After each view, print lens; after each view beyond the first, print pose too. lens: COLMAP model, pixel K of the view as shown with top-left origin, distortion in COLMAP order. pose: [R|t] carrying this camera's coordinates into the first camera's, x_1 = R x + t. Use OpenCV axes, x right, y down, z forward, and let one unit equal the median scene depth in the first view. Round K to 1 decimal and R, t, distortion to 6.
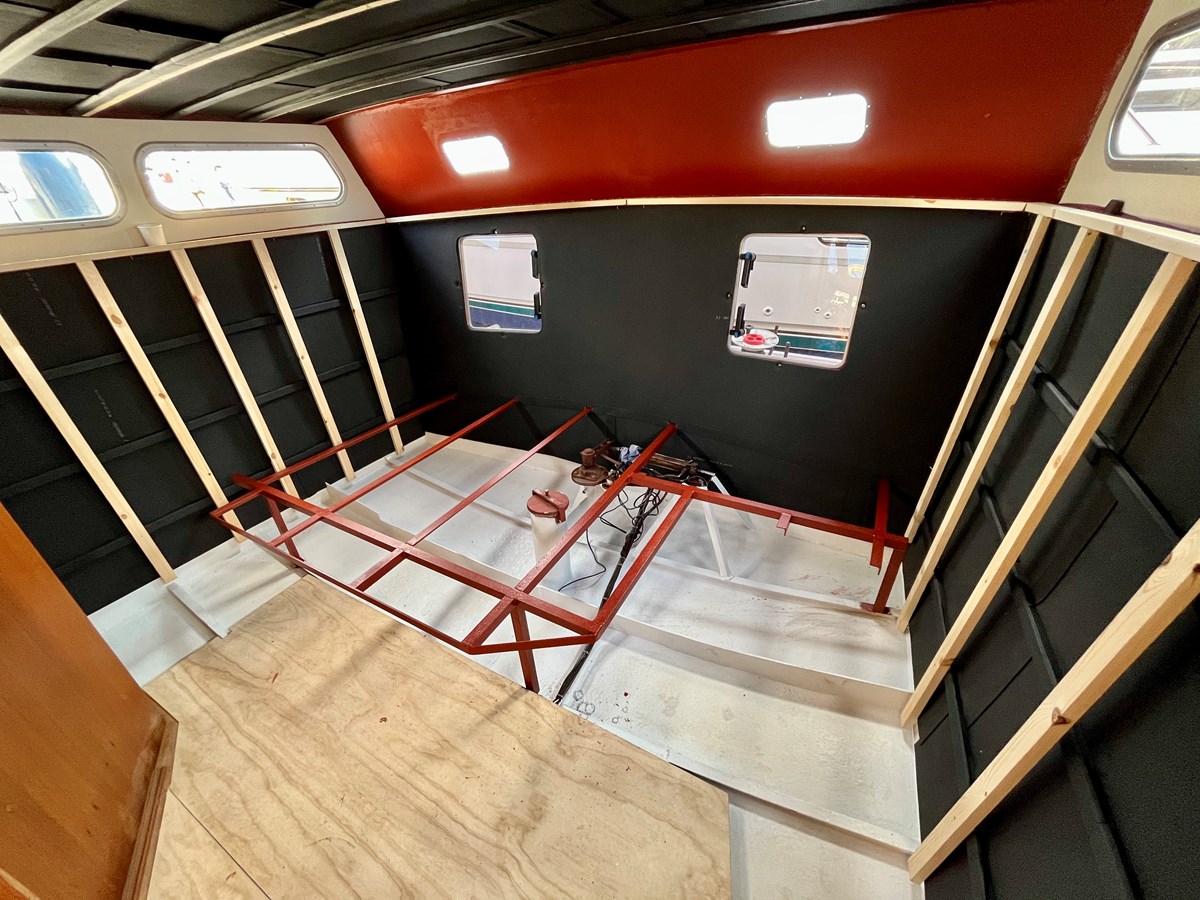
lens RADIAL K [[481.1, 0, 594.5], [0, 481.1, 453.4], [0, 0, 1]] dist [-0.004599, -0.000216]
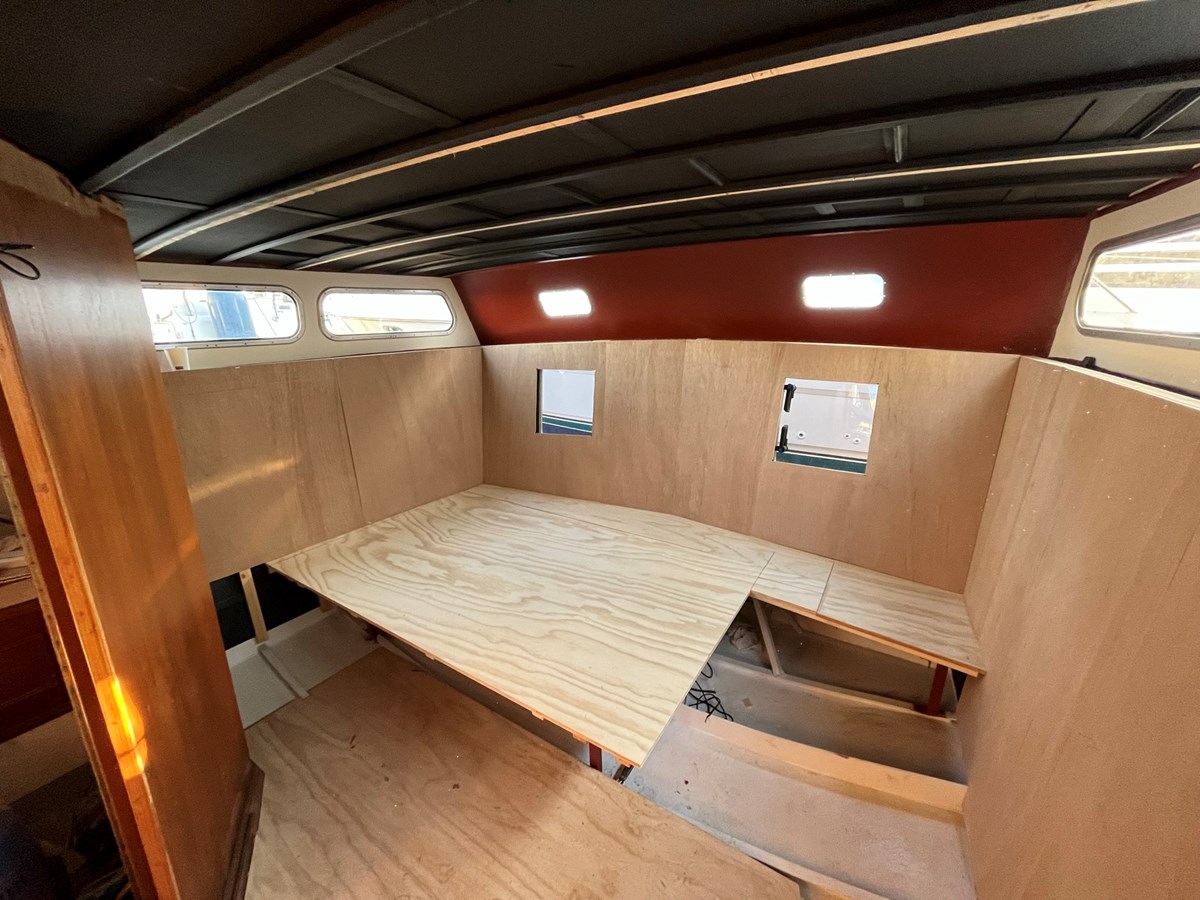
lens RADIAL K [[481.1, 0, 594.5], [0, 481.1, 453.4], [0, 0, 1]] dist [-0.004599, -0.000216]
pose [[0.997428, 0.049835, -0.051520, -0.122268], [-0.060770, 0.969085, -0.239124, 0.085117], [0.038011, 0.241640, 0.969621, -0.181196]]
